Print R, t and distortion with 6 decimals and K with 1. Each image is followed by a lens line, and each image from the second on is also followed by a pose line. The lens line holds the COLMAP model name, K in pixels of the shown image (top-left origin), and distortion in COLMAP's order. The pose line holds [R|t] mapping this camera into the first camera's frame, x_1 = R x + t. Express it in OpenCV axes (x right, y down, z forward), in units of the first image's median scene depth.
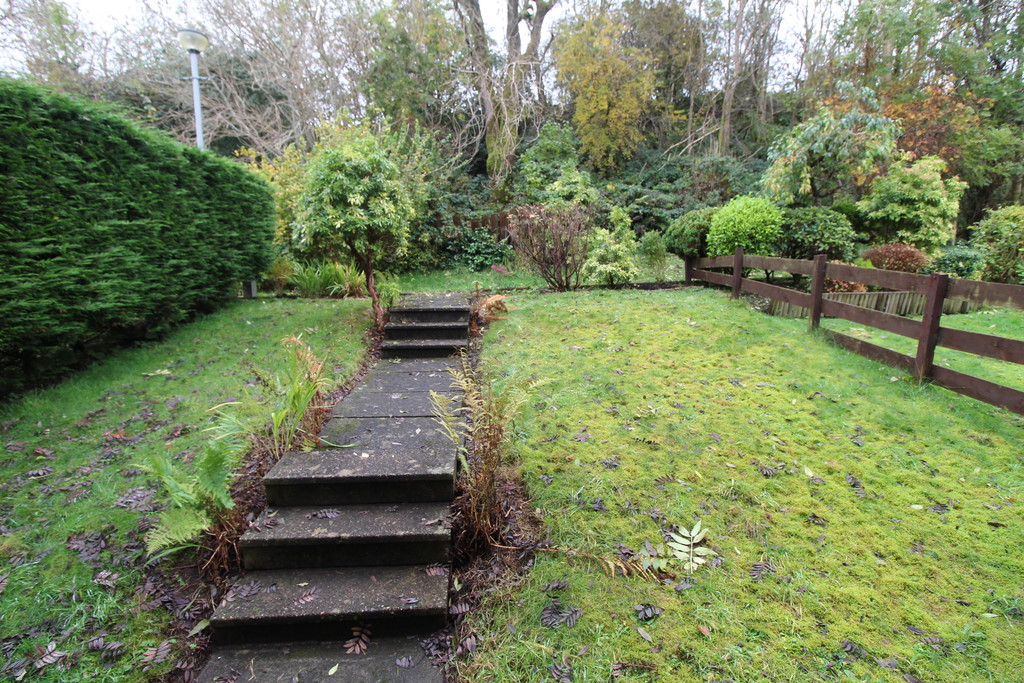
lens RADIAL K [[471.4, 0, 518.4], [0, 471.4, 331.1], [0, 0, 1]] dist [-0.002511, -0.013293]
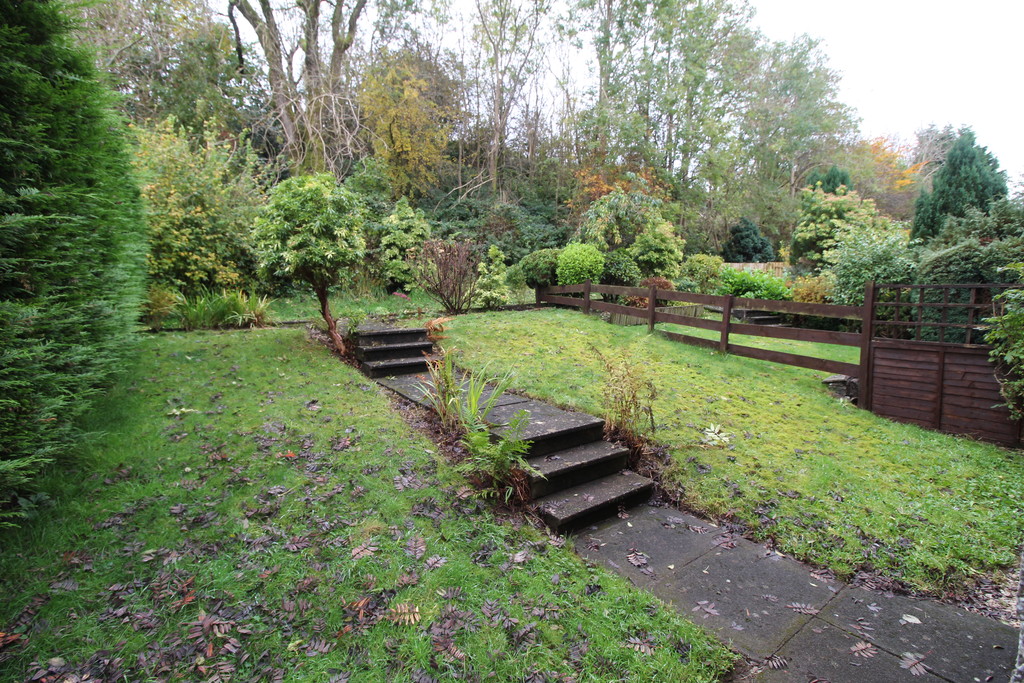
lens RADIAL K [[471.4, 0, 518.4], [0, 471.4, 331.1], [0, 0, 1]] dist [-0.002511, -0.013293]
pose [[0.846590, -0.049450, 0.529944, -0.436267], [0.078623, 0.996370, -0.032628, 0.009403], [-0.526407, 0.069288, 0.847405, -0.082834]]
